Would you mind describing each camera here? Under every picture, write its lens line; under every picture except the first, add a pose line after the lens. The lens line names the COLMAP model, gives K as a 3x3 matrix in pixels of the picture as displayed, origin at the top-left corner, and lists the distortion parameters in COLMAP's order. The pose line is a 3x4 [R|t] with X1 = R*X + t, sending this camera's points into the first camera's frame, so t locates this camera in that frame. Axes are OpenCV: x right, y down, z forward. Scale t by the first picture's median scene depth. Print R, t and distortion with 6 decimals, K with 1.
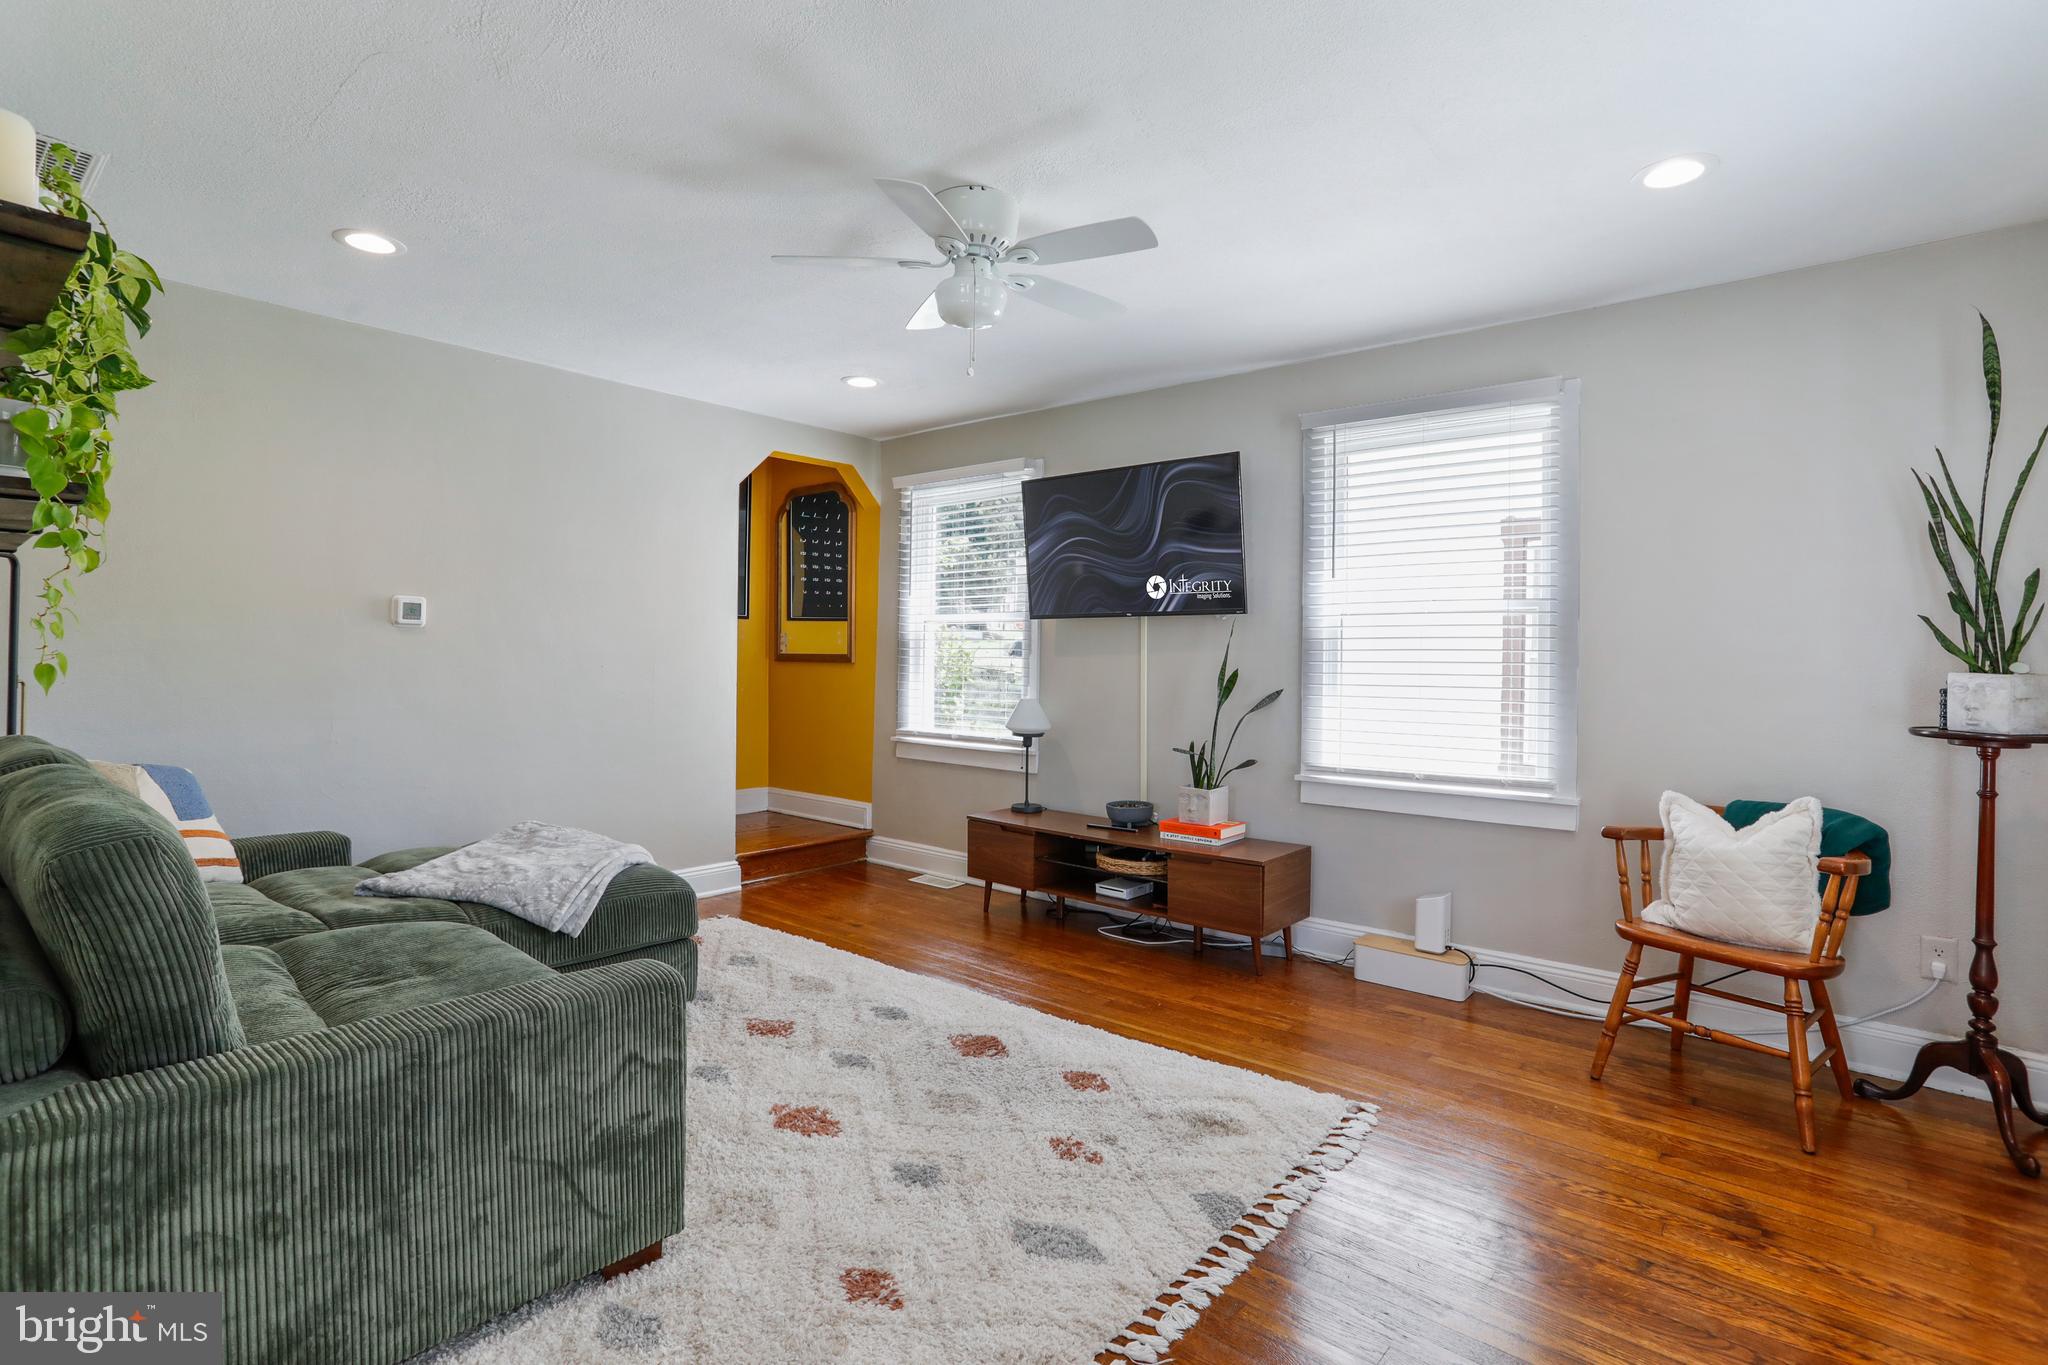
lens RADIAL K [[983.3, 0, 1033.3], [0, 983.3, 662.3], [0, 0, 1]] dist [-0.024881, 0.009754]
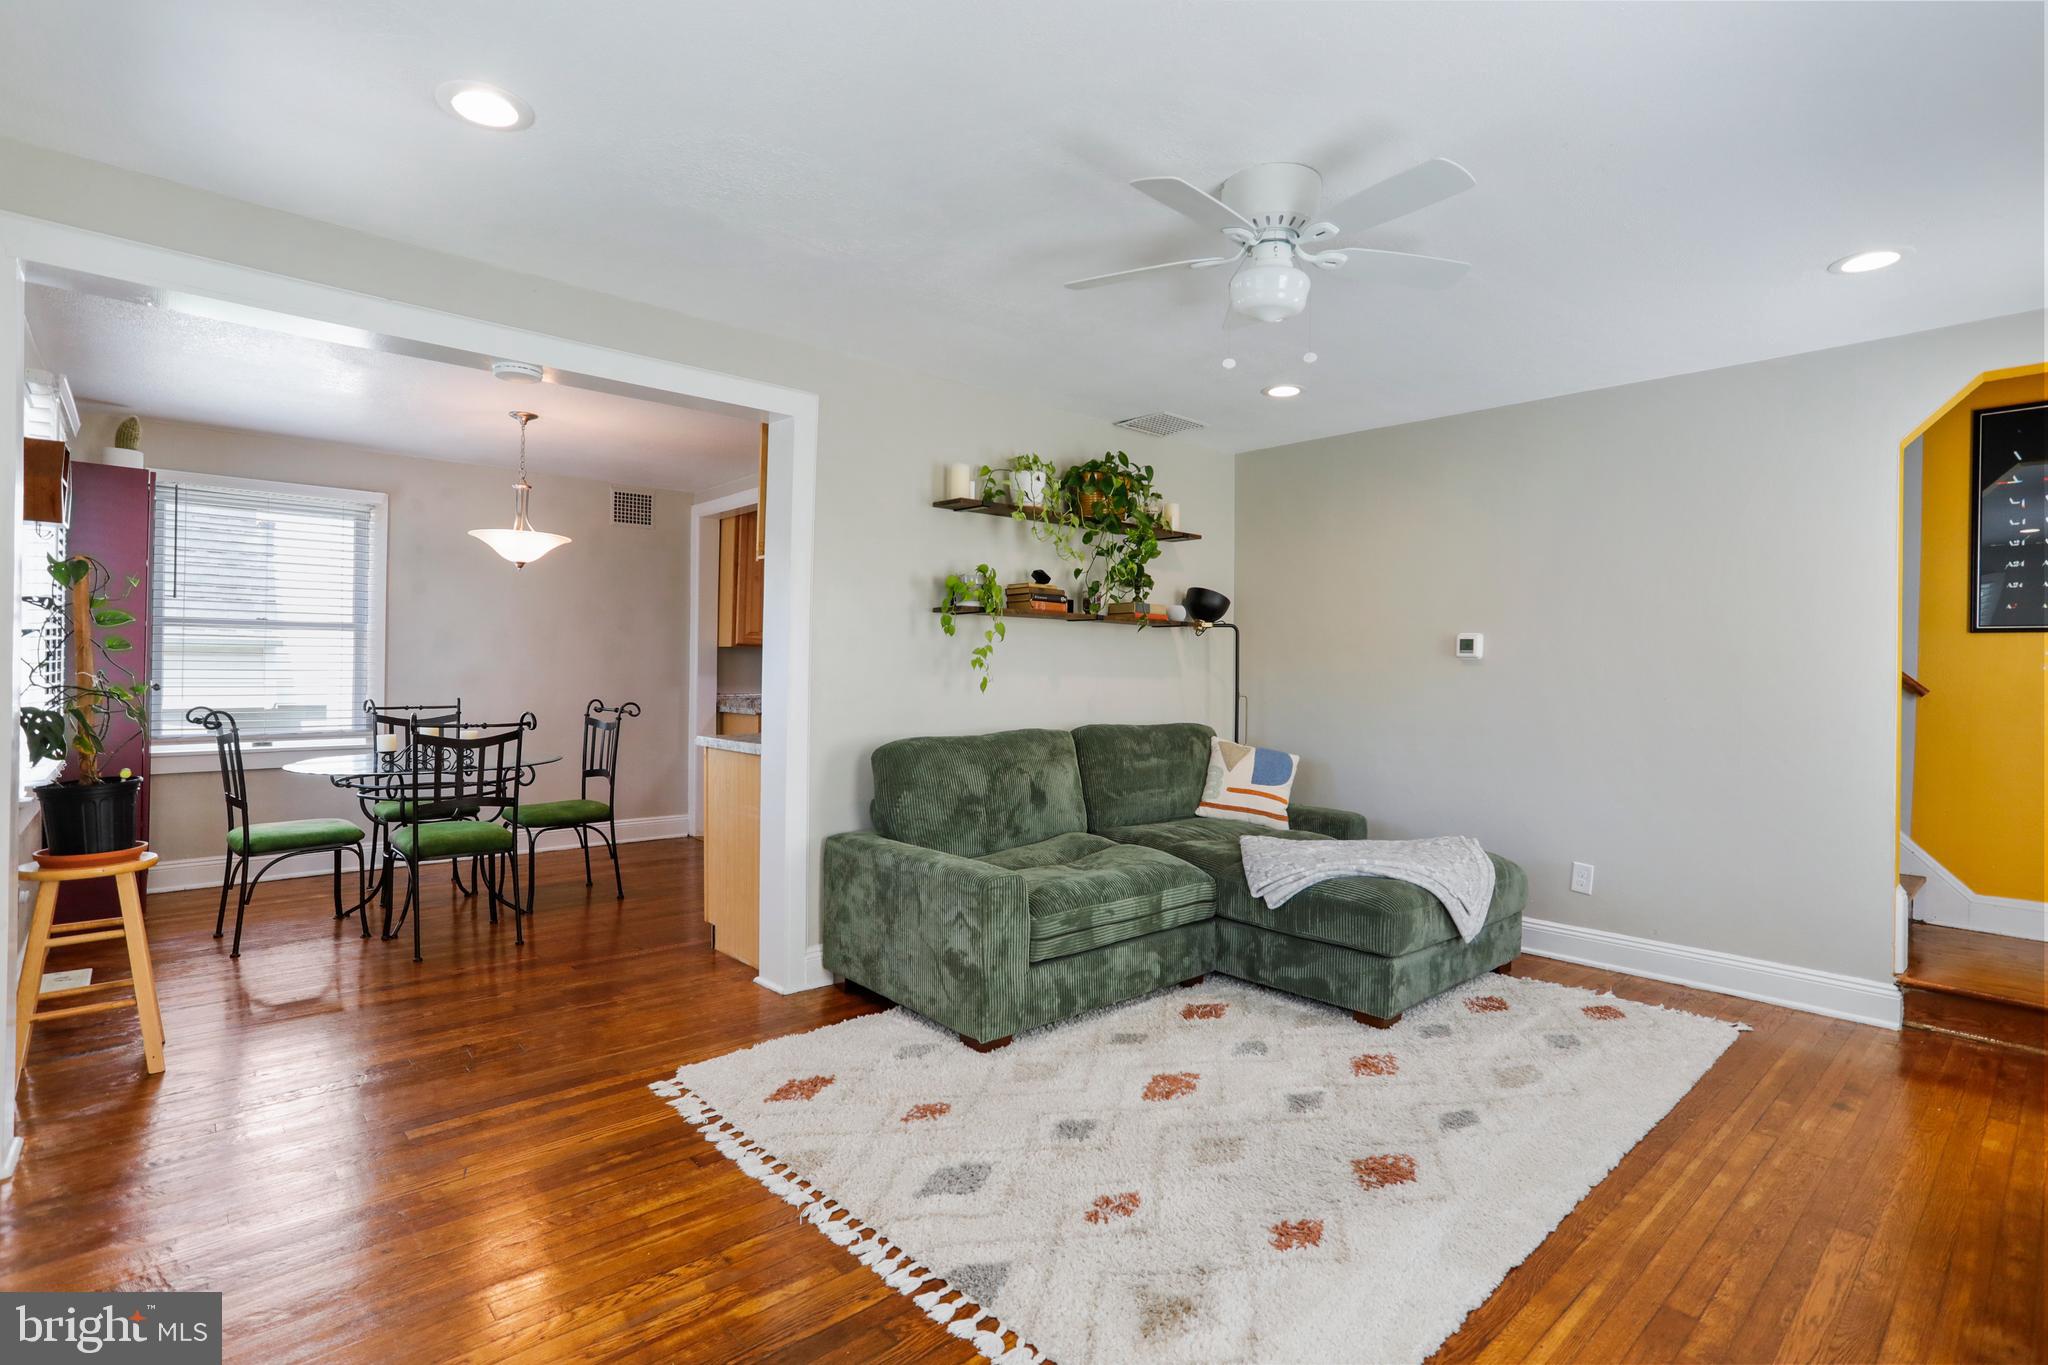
lens RADIAL K [[983.3, 0, 1024.2], [0, 983.3, 672.5], [0, 0, 1]] dist [-0.024881, 0.009754]
pose [[-0.128347, -0.007429, -0.991702, 0.926650], [-0.018058, 0.999824, -0.005152, -0.006202], [0.991565, 0.017247, -0.128458, 0.966843]]
